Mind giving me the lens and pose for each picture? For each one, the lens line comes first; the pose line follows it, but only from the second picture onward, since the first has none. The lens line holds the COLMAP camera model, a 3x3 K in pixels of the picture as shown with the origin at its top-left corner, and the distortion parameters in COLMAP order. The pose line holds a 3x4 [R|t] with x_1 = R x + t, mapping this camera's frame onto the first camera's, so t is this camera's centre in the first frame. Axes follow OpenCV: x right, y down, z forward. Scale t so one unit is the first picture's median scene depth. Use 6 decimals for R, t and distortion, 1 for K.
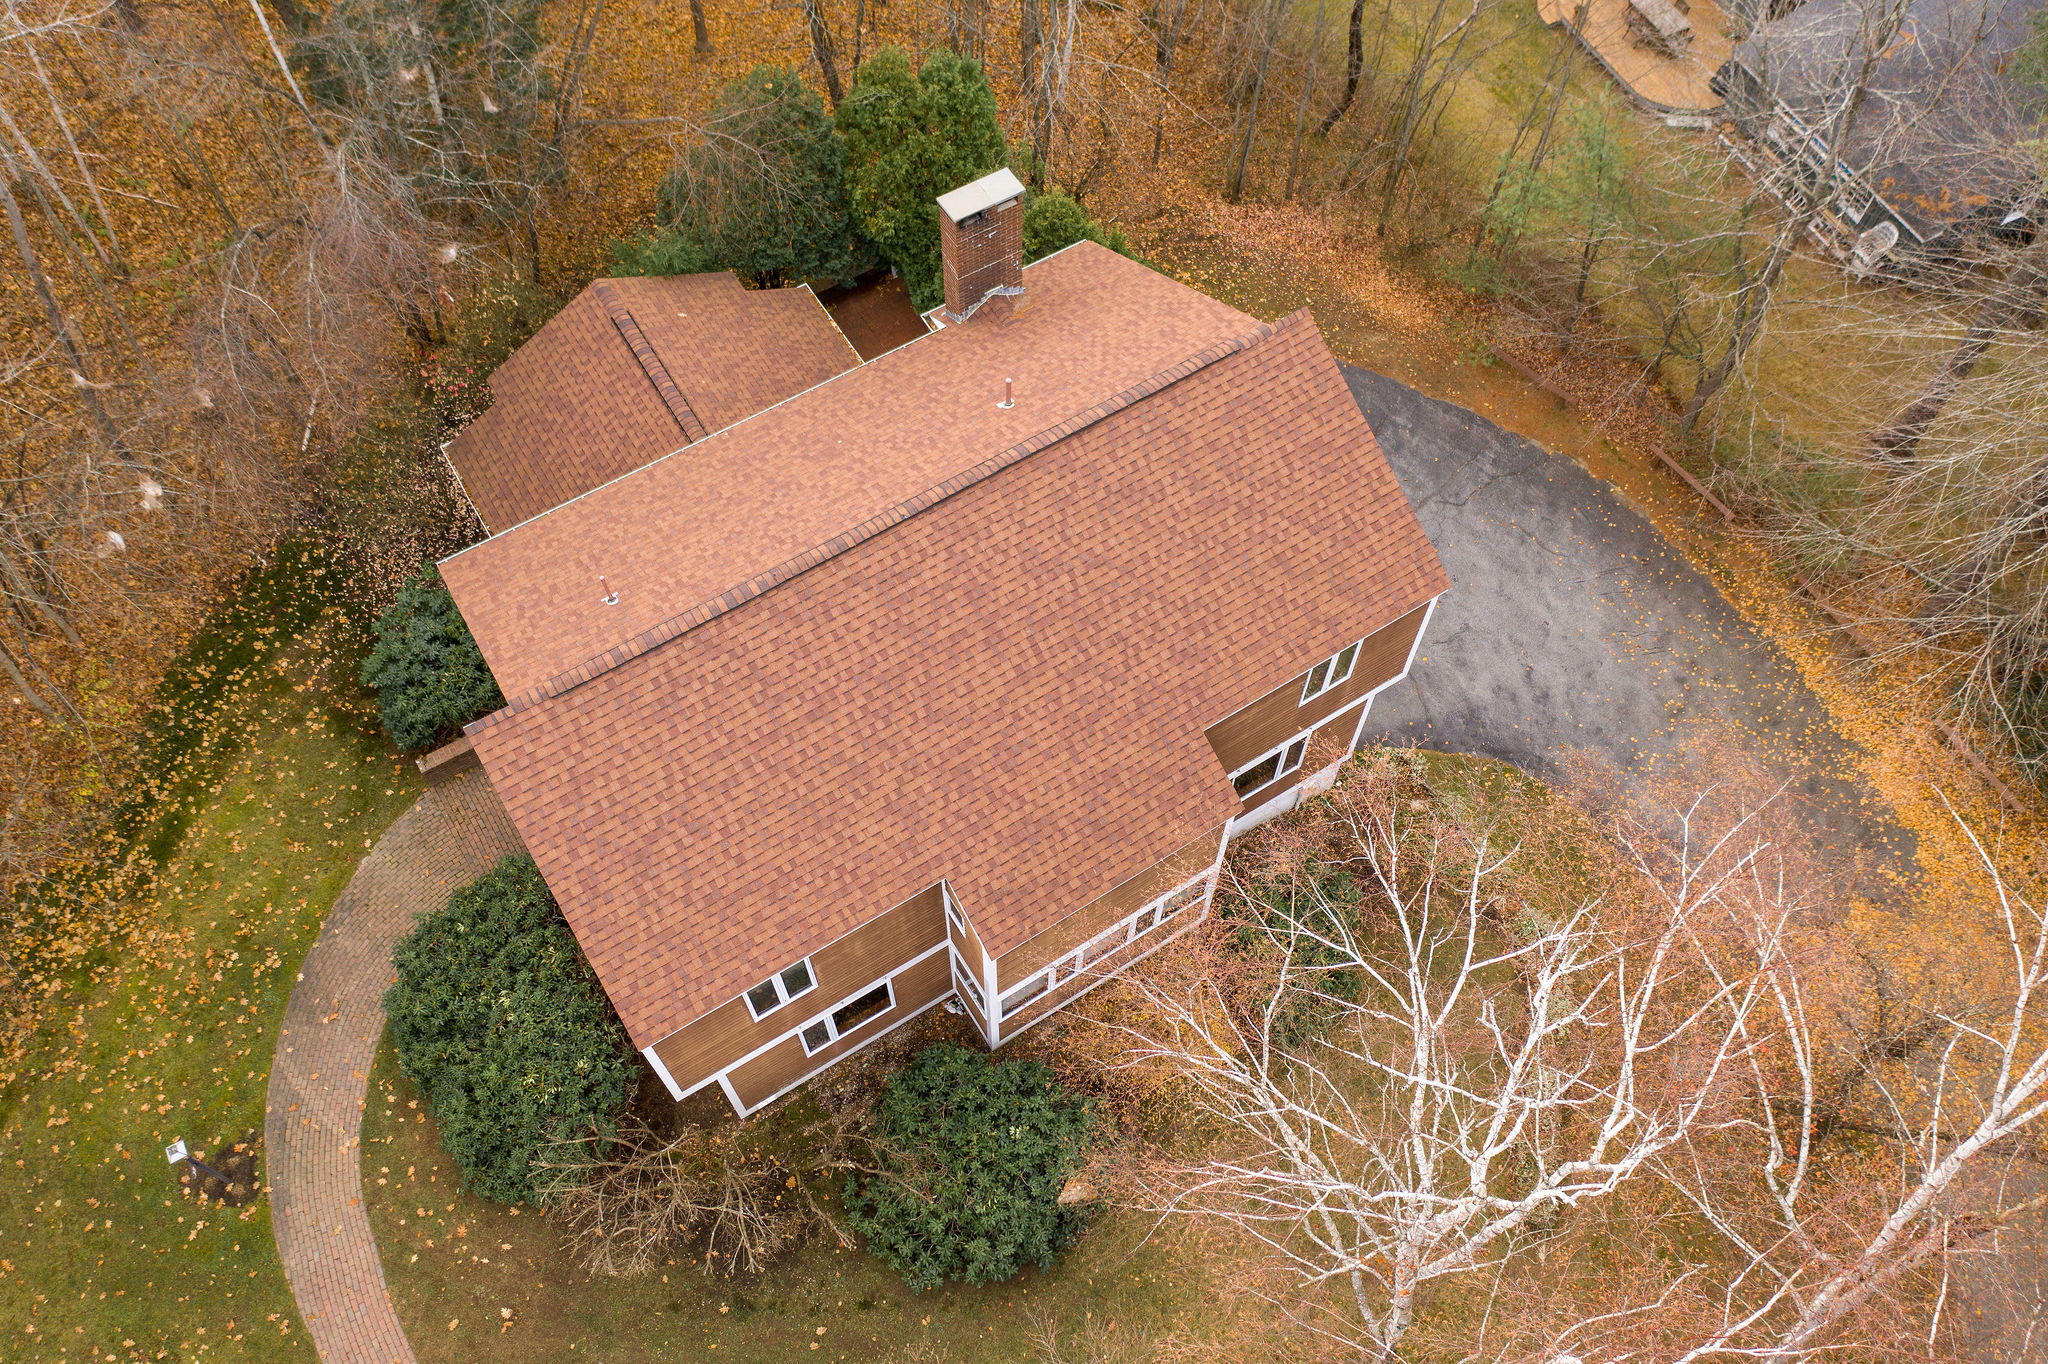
lens RADIAL K [[1636.5, 0, 1025.7], [0, 1636.5, 678.2], [0, 0, 1]] dist [-0.007777, 0.000299]
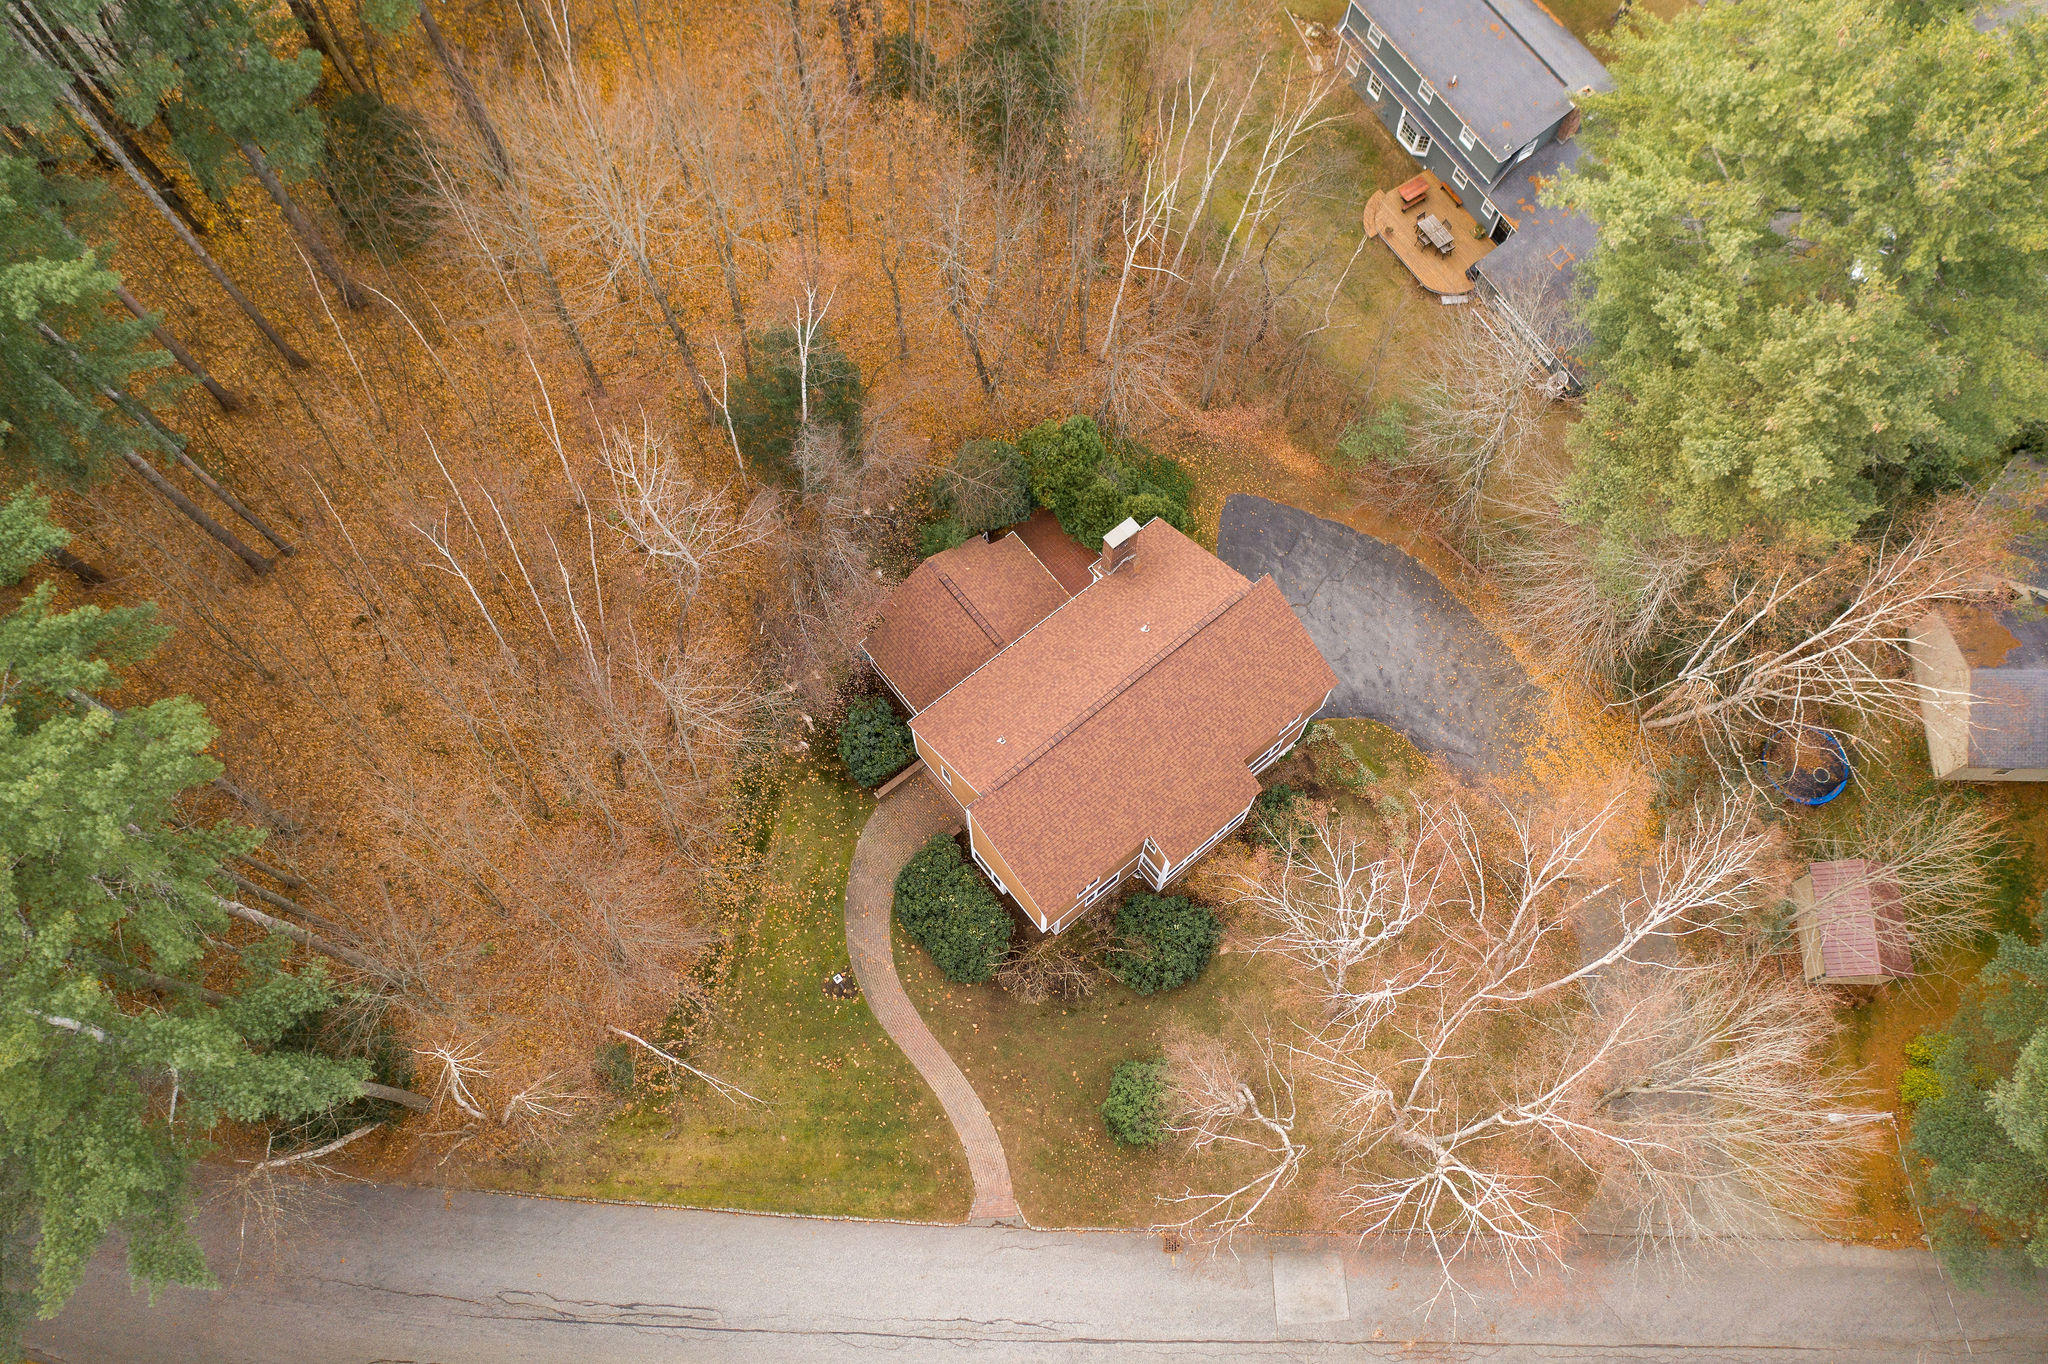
lens RADIAL K [[1636.5, 0, 1022.9], [0, 1636.5, 684.3], [0, 0, 1]] dist [-0.007777, 0.000299]
pose [[0.992262, -0.116719, 0.042349, -0.273145], [0.108634, 0.981263, 0.159126, -0.447359], [-0.060128, -0.153294, 0.986350, -1.213621]]
